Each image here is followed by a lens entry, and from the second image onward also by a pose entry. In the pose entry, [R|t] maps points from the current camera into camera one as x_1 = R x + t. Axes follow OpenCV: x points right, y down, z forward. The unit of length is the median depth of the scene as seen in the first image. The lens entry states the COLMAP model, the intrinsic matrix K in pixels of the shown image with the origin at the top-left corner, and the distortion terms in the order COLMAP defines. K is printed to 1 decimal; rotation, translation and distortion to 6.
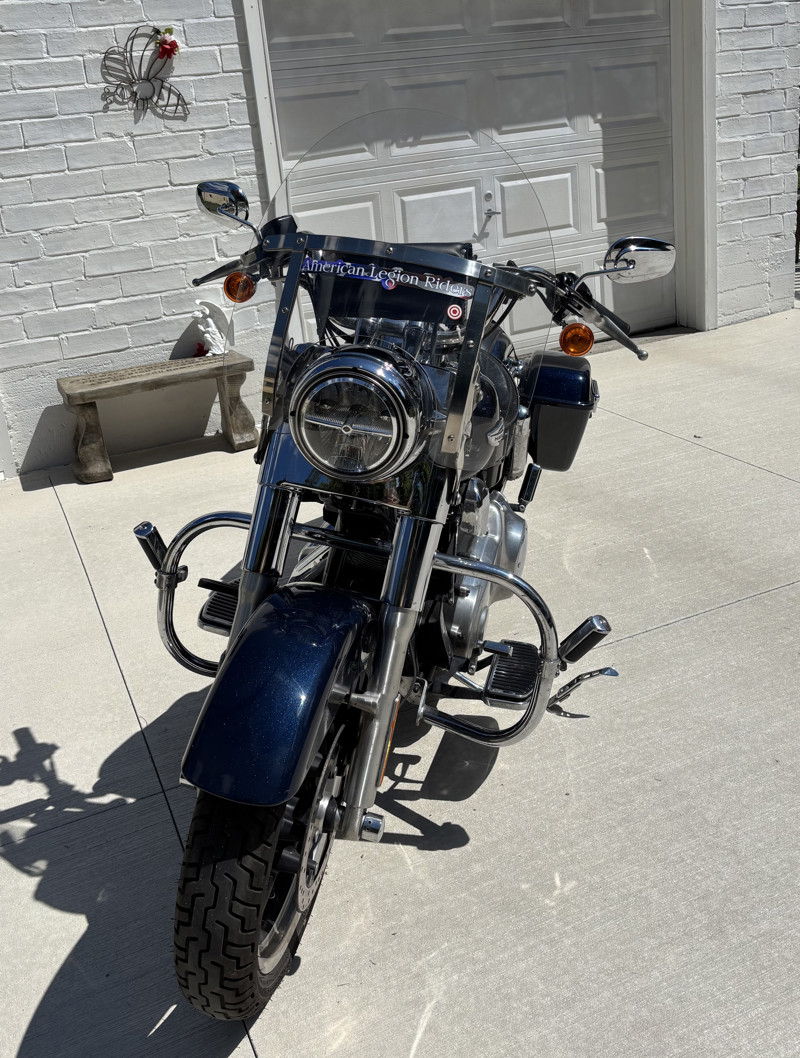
lens RADIAL K [[991.6, 0, 401.1], [0, 991.6, 507.7], [0, 0, 1]] dist [0.102200, -0.212687]
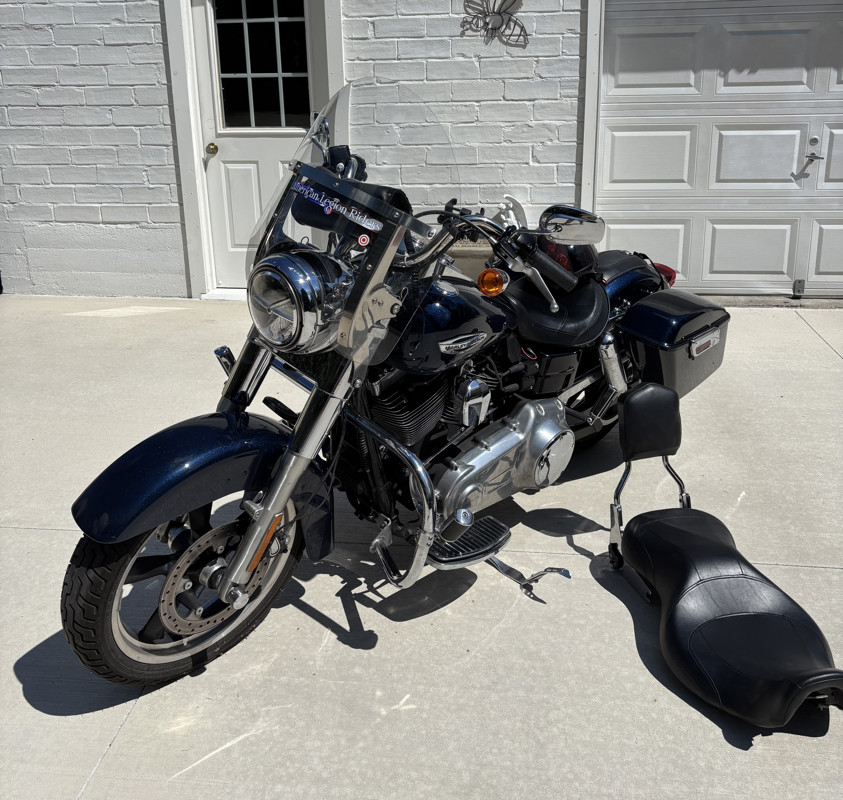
lens RADIAL K [[834.4, 0, 421.5], [0, 834.4, 400.0], [0, 0, 1]] dist [0.082271, -0.161467]
pose [[0.859073, 0.268427, -0.435822, 0.242108], [-0.247238, 0.963153, 0.105871, -0.049795], [0.448182, 0.016801, 0.893784, 0.029648]]
